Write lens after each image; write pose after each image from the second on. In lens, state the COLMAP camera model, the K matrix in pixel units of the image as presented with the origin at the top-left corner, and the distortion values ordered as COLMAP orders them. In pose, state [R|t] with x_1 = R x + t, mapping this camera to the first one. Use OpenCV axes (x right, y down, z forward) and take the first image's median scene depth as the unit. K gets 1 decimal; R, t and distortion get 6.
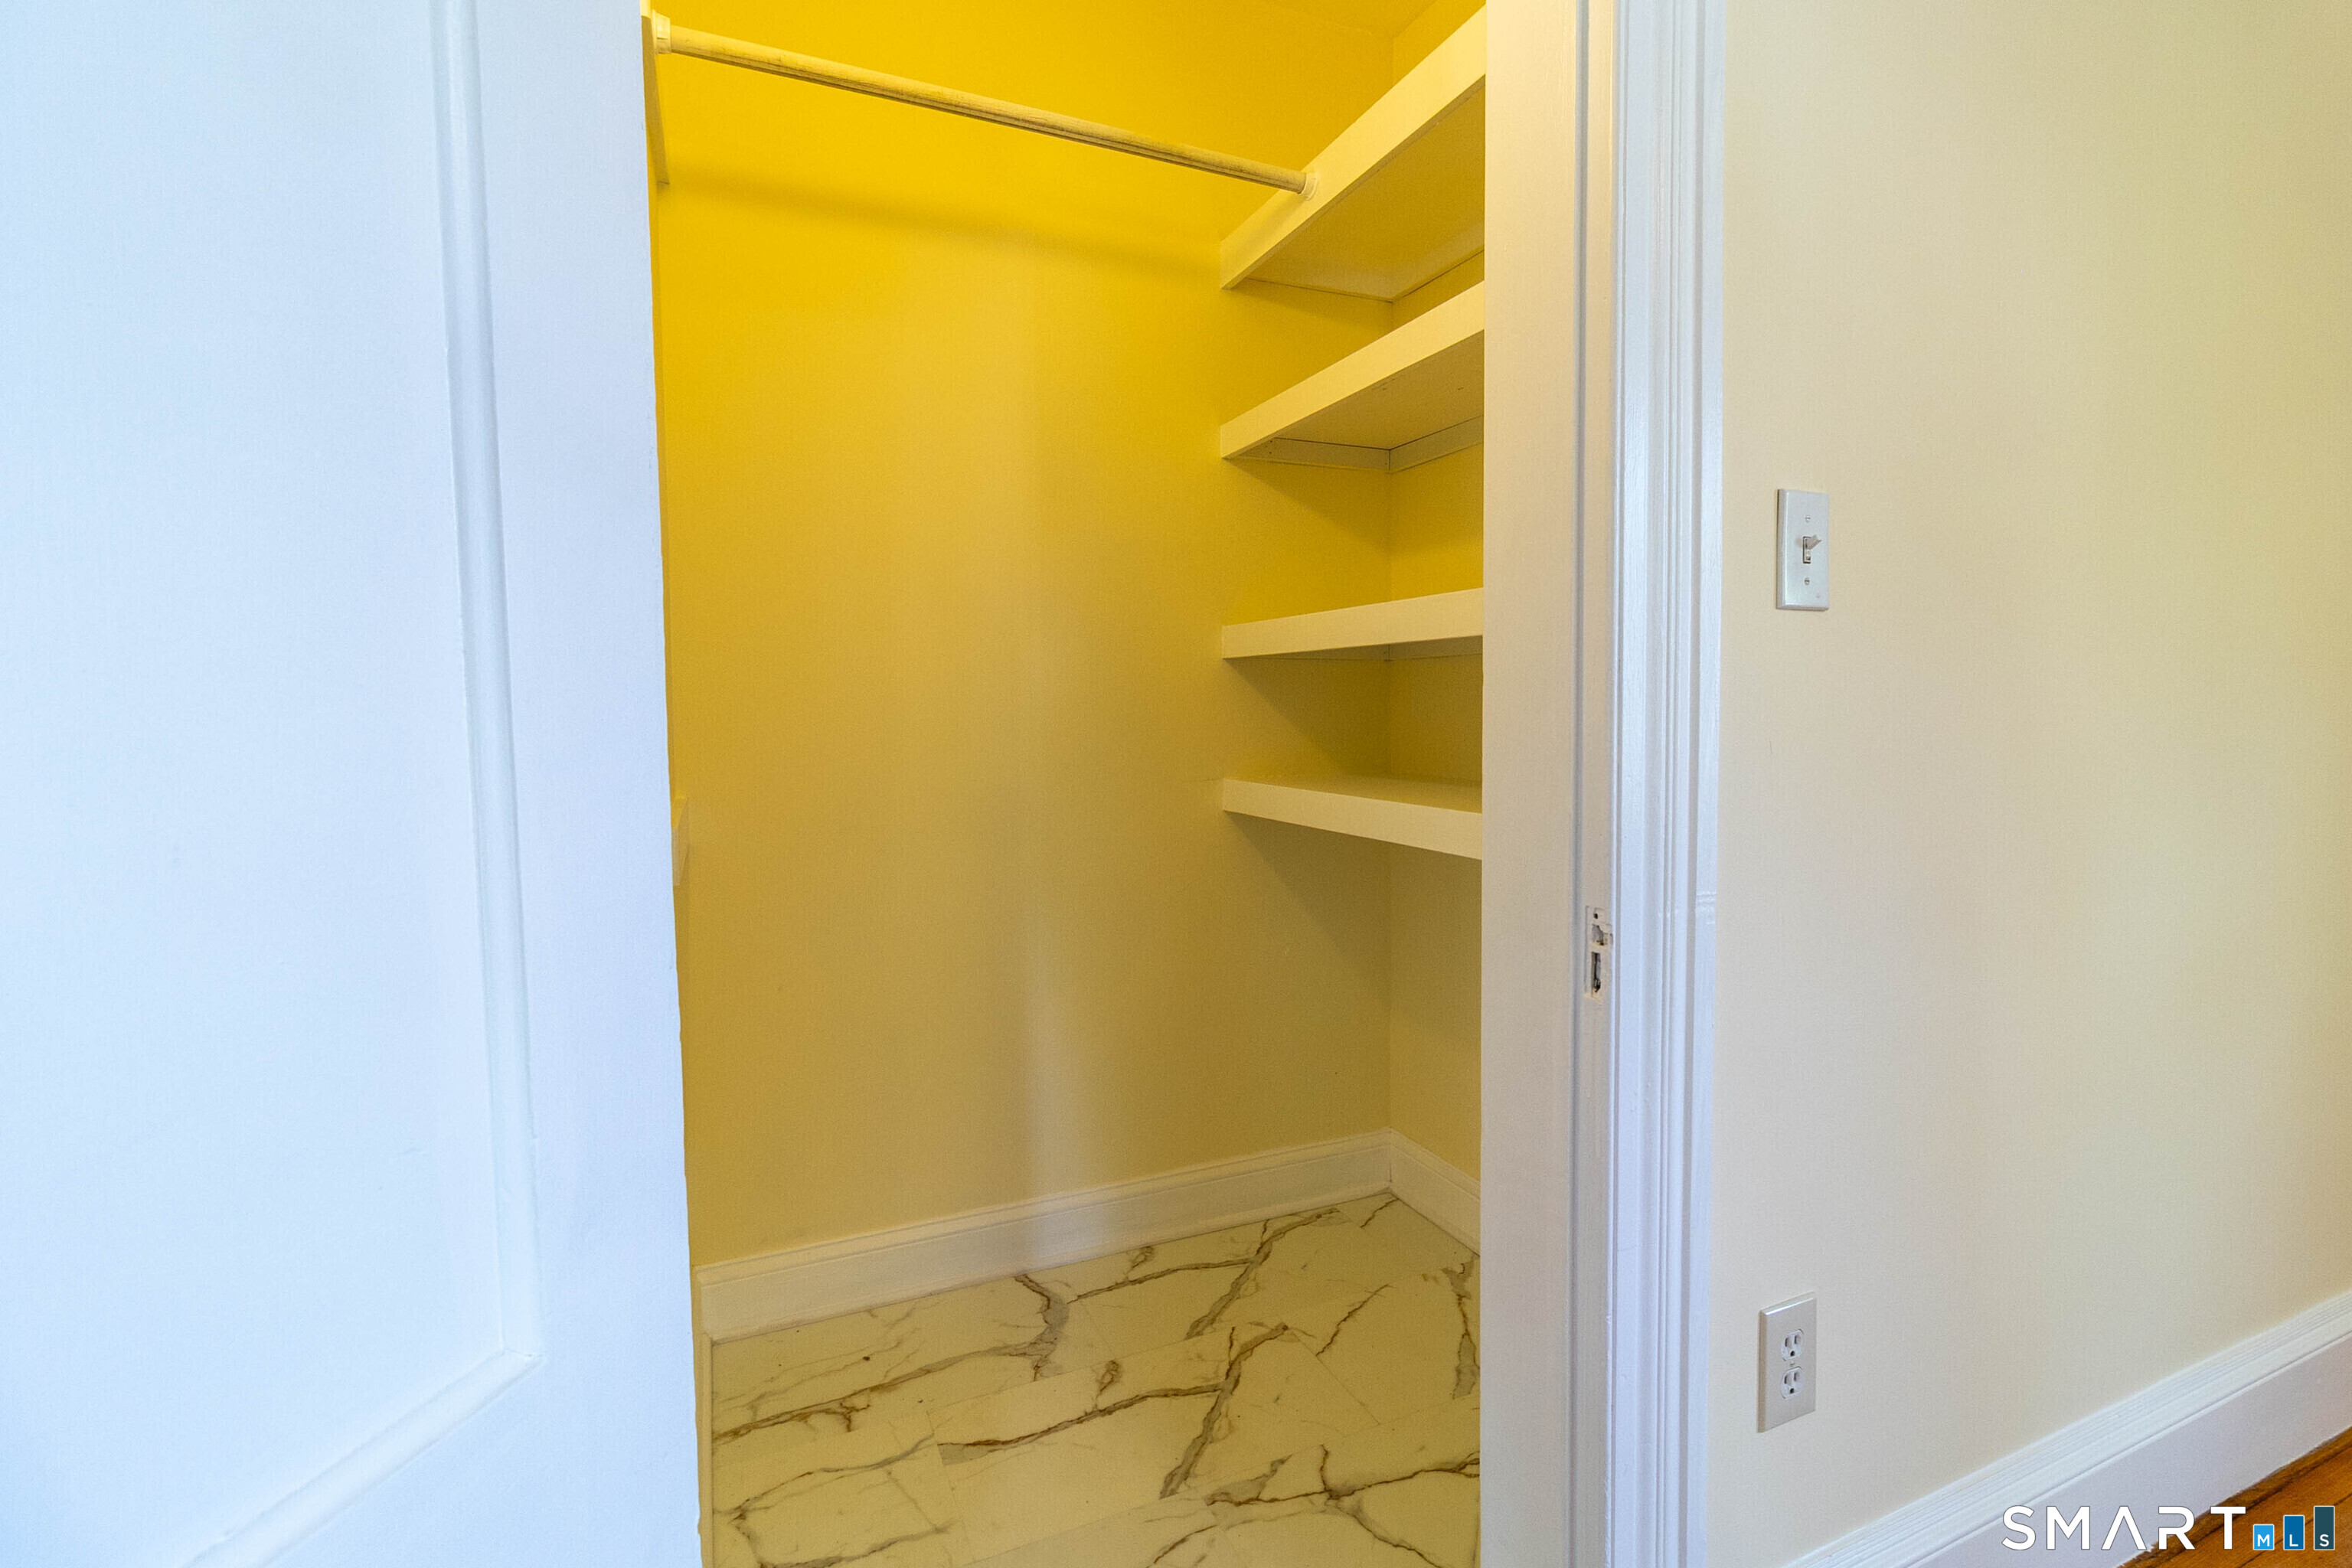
lens RADIAL K [[1082.5, 0, 1199.0], [0, 1082.5, 761.4], [0, 0, 1]] dist [0.004978, 0.000504]
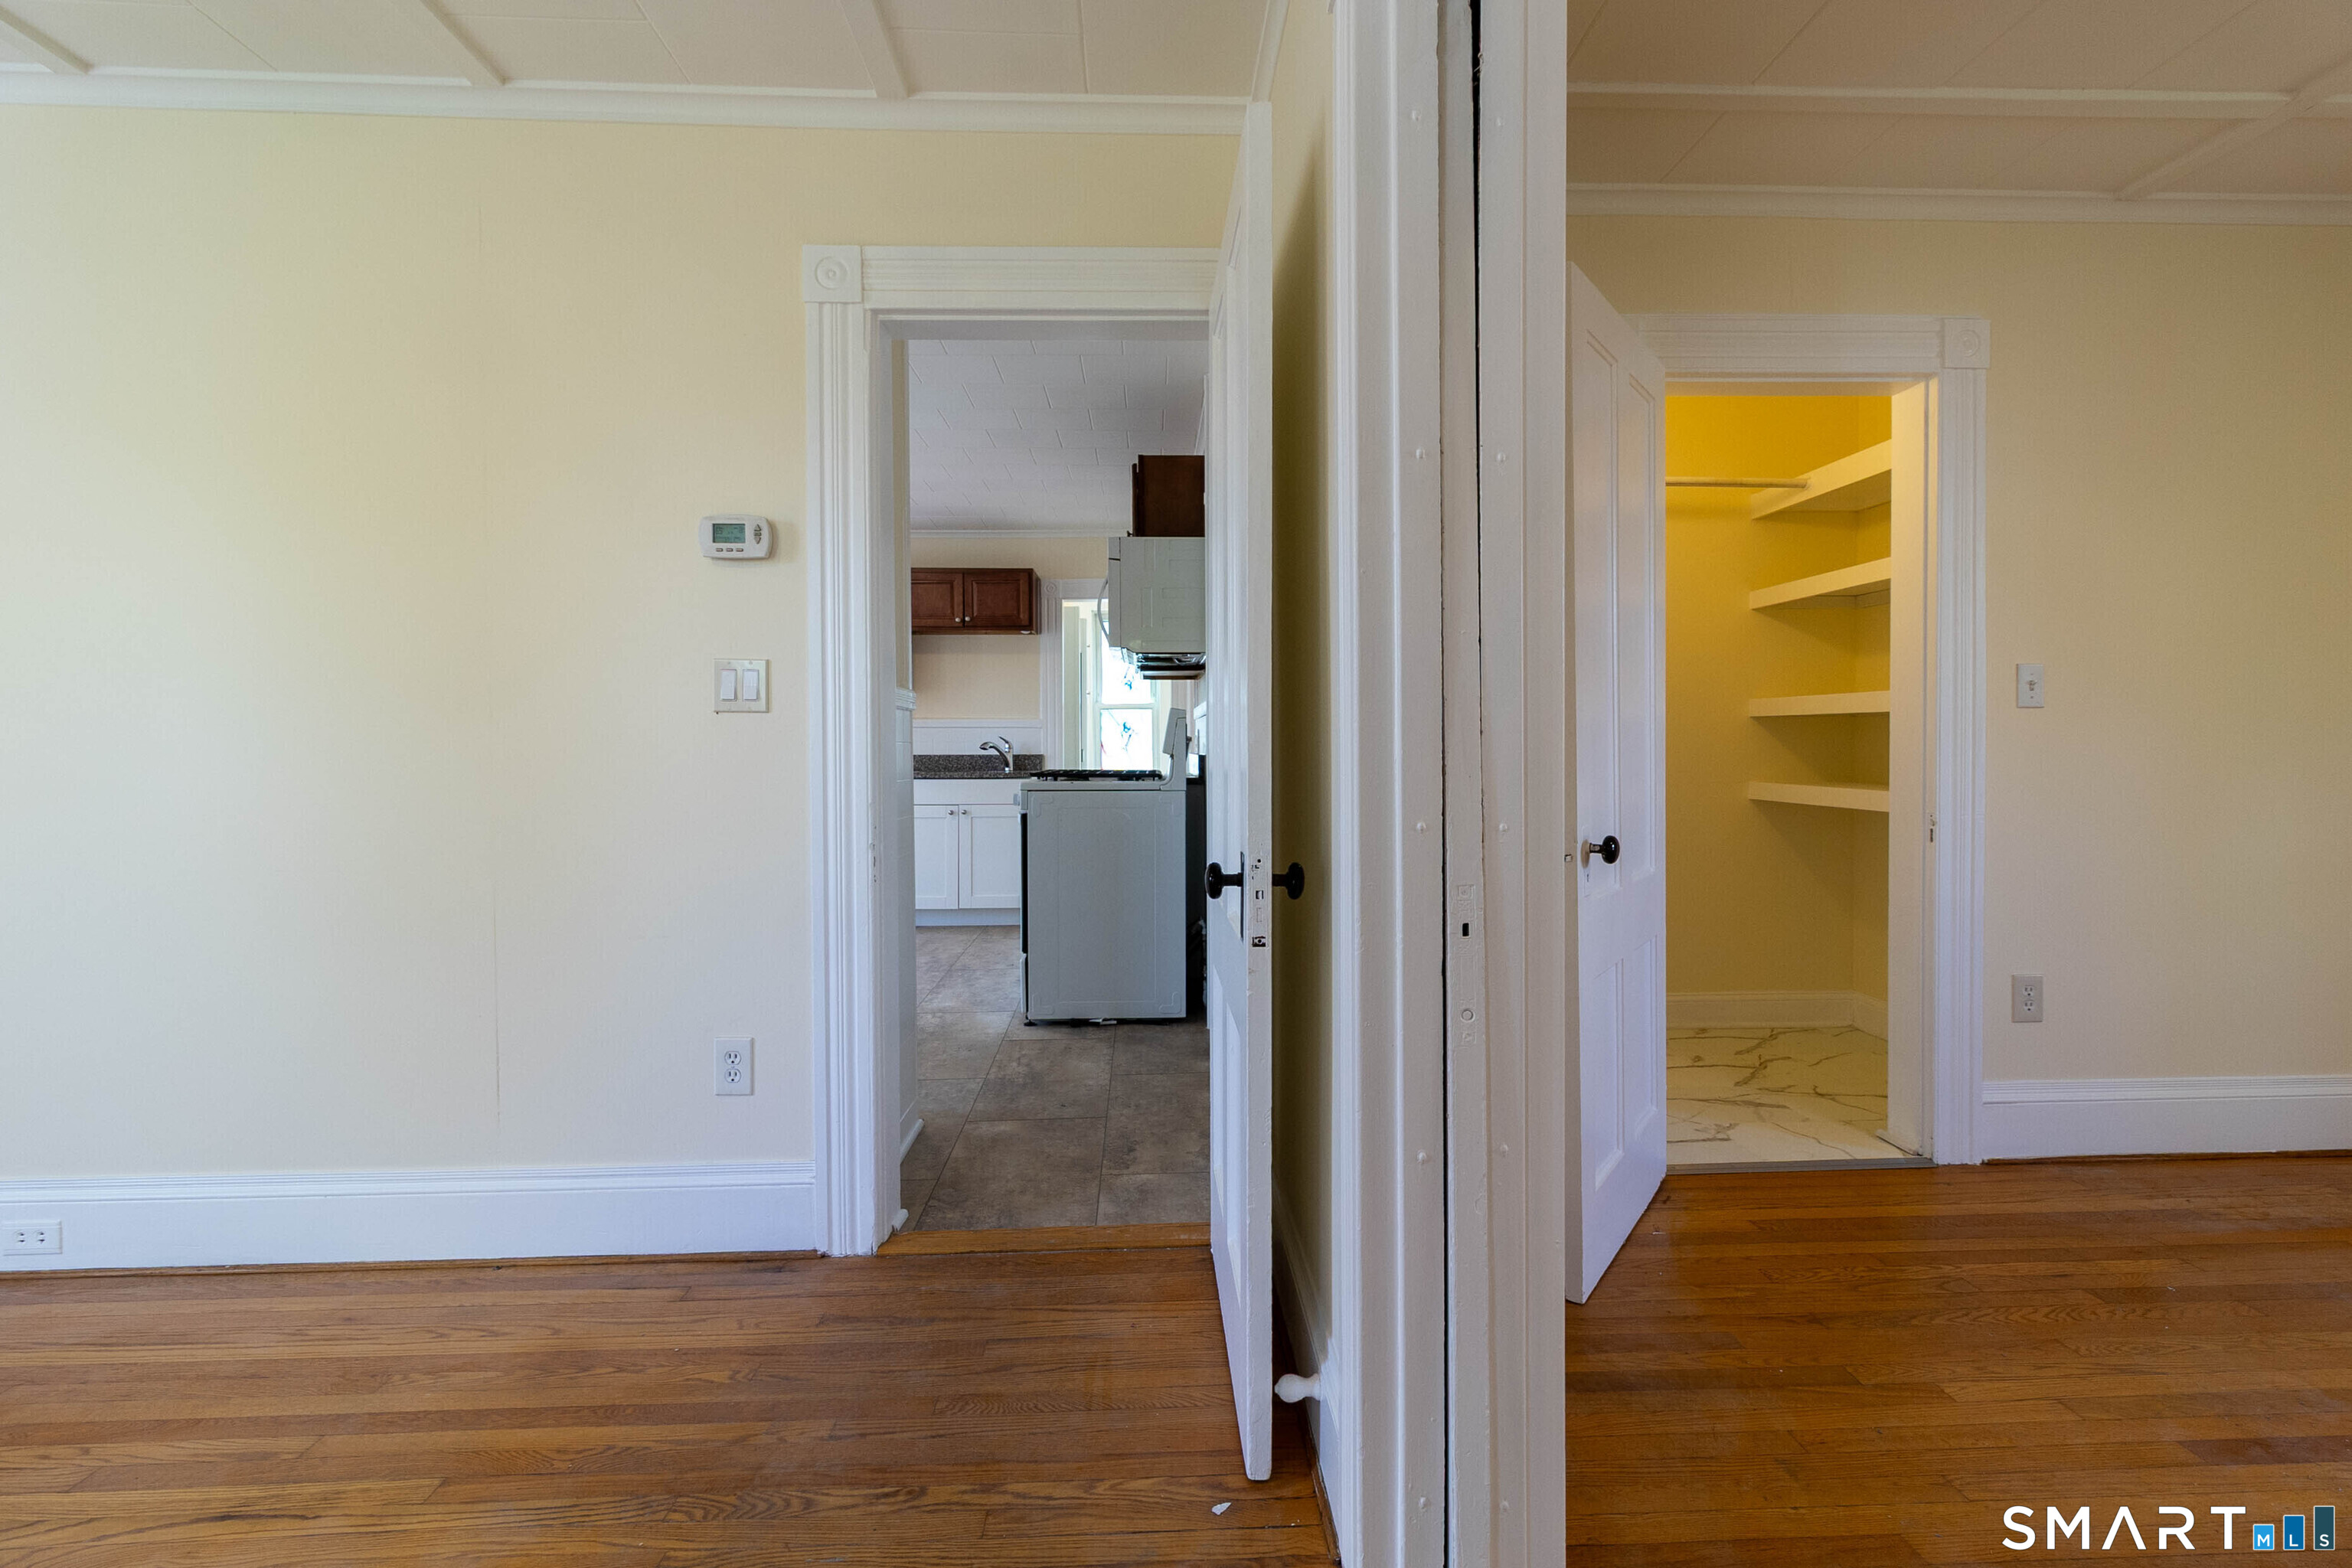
lens RADIAL K [[1082.5, 0, 1199.0], [0, 1082.5, 761.4], [0, 0, 1]] dist [0.004978, 0.000504]
pose [[0.930546, 0.013354, -0.365931, -0.216943], [-0.024900, 0.999329, -0.026849, 0.067259], [0.365327, 0.034096, 0.930254, -1.314686]]
